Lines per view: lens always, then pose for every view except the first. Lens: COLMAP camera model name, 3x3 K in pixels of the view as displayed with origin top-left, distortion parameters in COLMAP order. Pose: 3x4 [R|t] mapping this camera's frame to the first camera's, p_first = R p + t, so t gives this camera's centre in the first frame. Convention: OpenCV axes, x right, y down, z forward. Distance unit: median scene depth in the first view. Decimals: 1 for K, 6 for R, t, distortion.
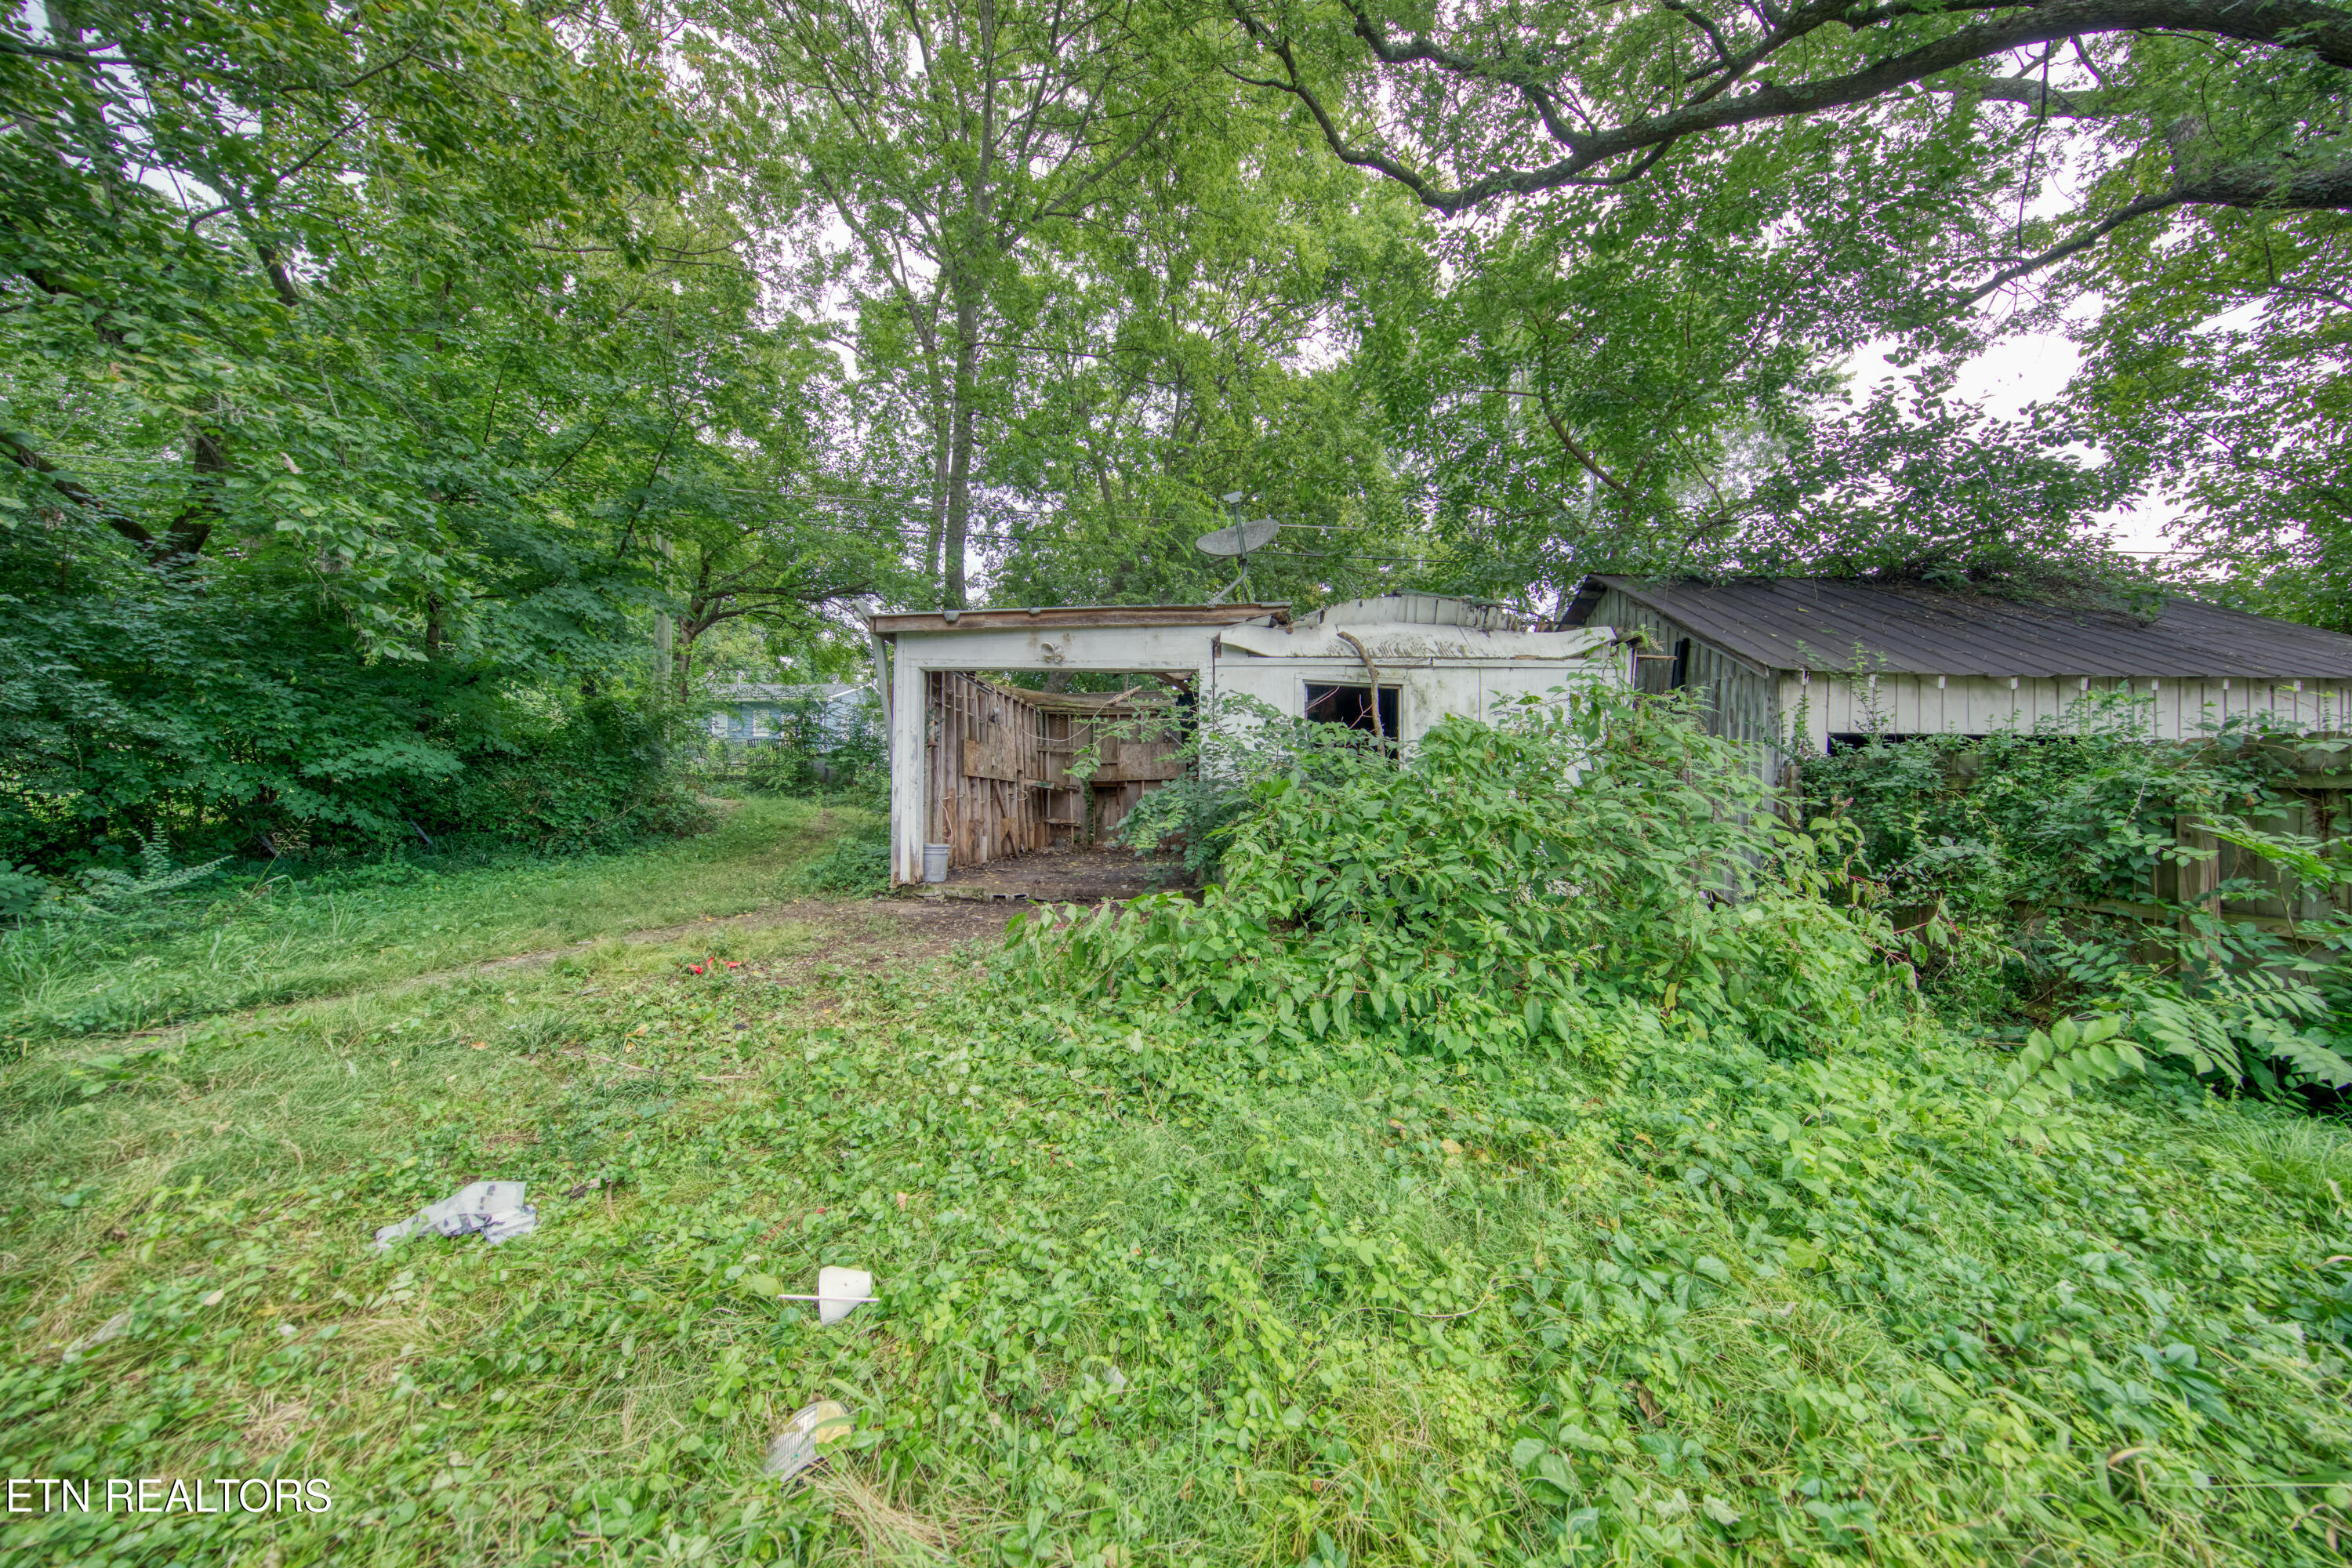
lens RADIAL K [[746.8, 0, 1176.0], [0, 746.8, 784.0], [0, 0, 1]] dist [0.009787, -0.002732]
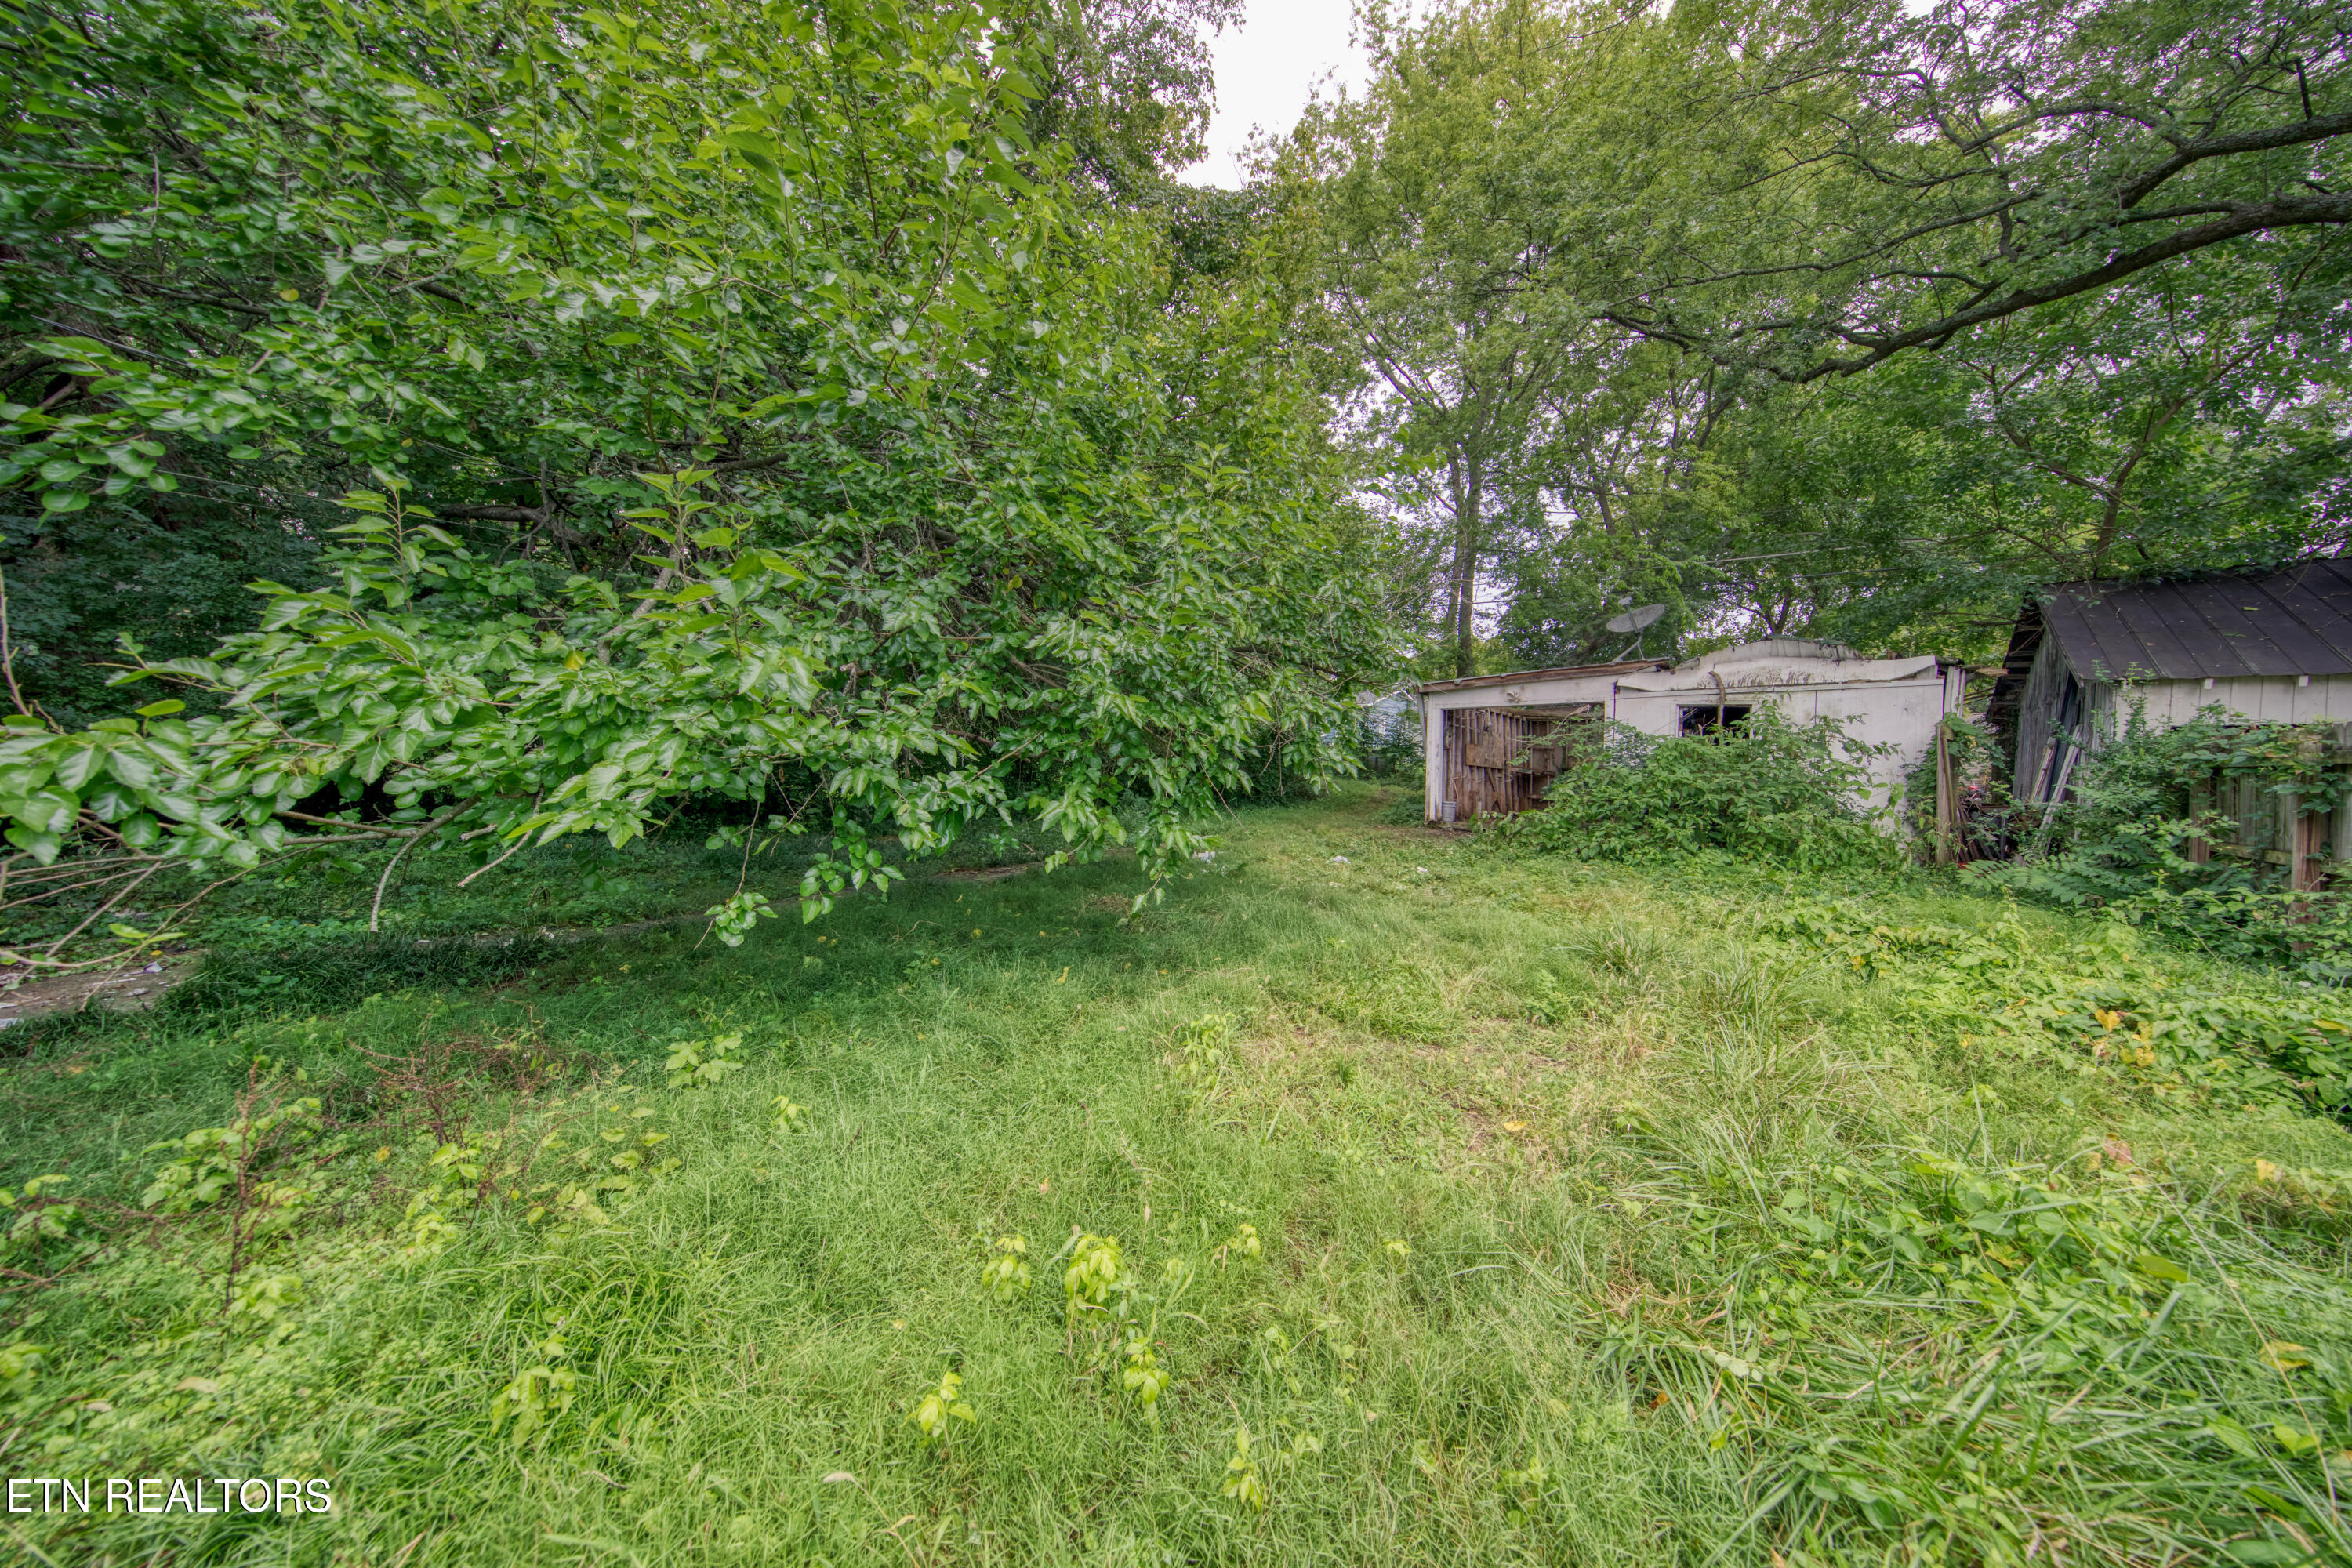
lens RADIAL K [[746.8, 0, 1176.0], [0, 746.8, 784.0], [0, 0, 1]] dist [0.009787, -0.002732]
pose [[0.779890, 0.009389, -0.625846, 0.317651], [-0.001749, 0.999916, 0.012822, 0.013040], [0.625914, -0.008905, 0.779841, -0.886878]]
